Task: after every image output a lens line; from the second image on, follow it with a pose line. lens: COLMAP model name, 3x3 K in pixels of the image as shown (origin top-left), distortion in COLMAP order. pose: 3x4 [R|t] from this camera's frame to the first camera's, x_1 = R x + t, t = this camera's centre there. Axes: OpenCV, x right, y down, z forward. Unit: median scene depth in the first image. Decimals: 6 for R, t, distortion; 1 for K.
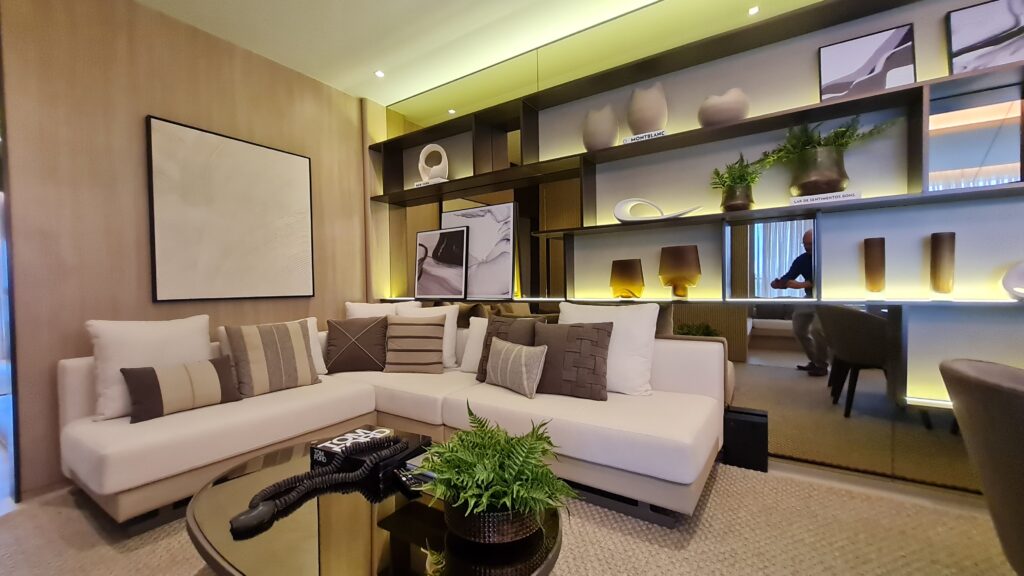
lens RADIAL K [[403.0, 0, 508.6], [0, 403.0, 295.7], [0, 0, 1]] dist [-0.002753, -0.000155]
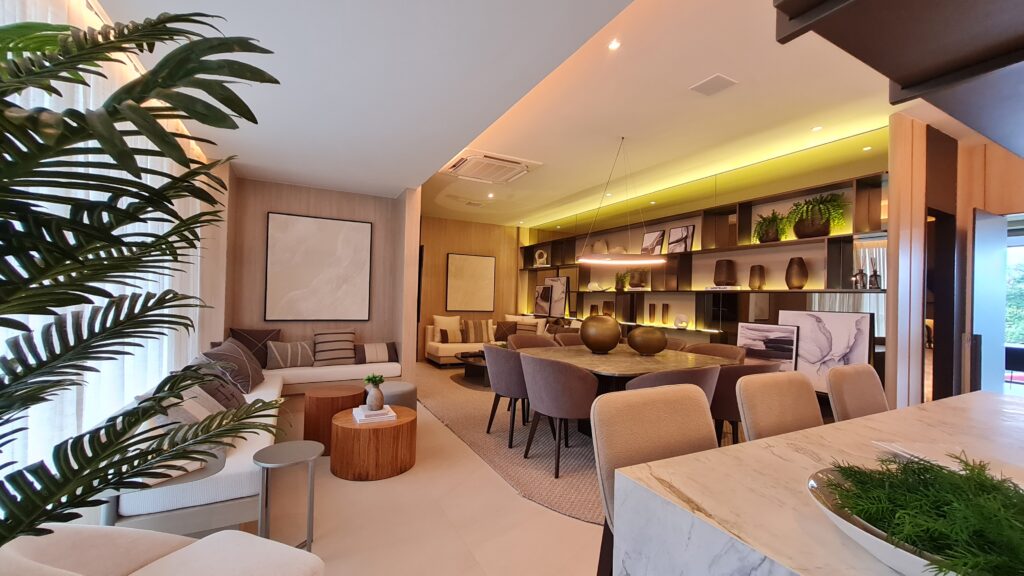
lens RADIAL K [[403.0, 0, 513.9], [0, 403.0, 292.4], [0, 0, 1]] dist [-0.002753, -0.000155]
pose [[0.880256, 0.033481, -0.473316, 0.840203], [-0.056463, 0.997811, -0.034426, -0.039498], [0.471127, 0.057029, 0.880220, -1.197770]]
